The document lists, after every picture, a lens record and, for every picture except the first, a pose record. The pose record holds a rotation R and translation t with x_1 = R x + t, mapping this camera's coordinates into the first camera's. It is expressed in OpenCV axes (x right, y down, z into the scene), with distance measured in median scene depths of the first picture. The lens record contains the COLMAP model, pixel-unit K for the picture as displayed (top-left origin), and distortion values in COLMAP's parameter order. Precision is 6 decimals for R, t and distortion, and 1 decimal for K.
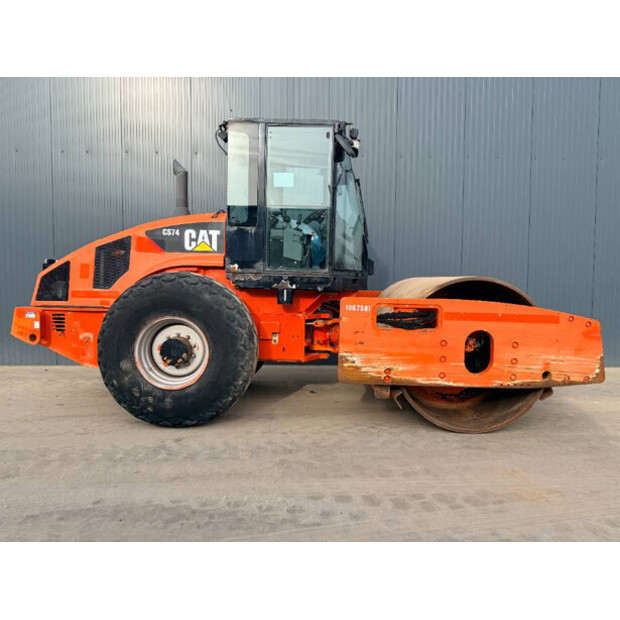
lens RADIAL K [[442.4, 0, 310.0], [0, 442.4, 310.0], [0, 0, 1]] dist [0.094763, -0.144054]
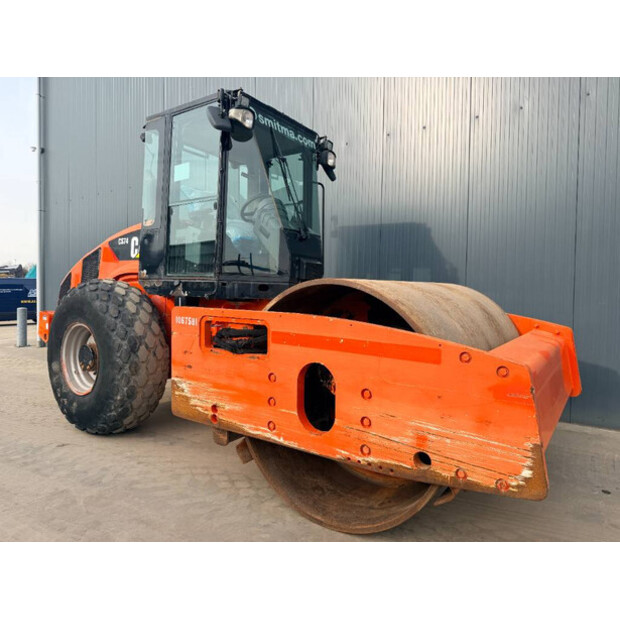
lens RADIAL K [[442.4, 0, 310.0], [0, 442.4, 310.0], [0, 0, 1]] dist [0.094763, -0.144054]
pose [[0.810104, 0.019994, -0.585945, 0.730393], [-0.034132, 0.999332, -0.013090, -0.020492], [0.585292, 0.030604, 0.810245, 0.485950]]
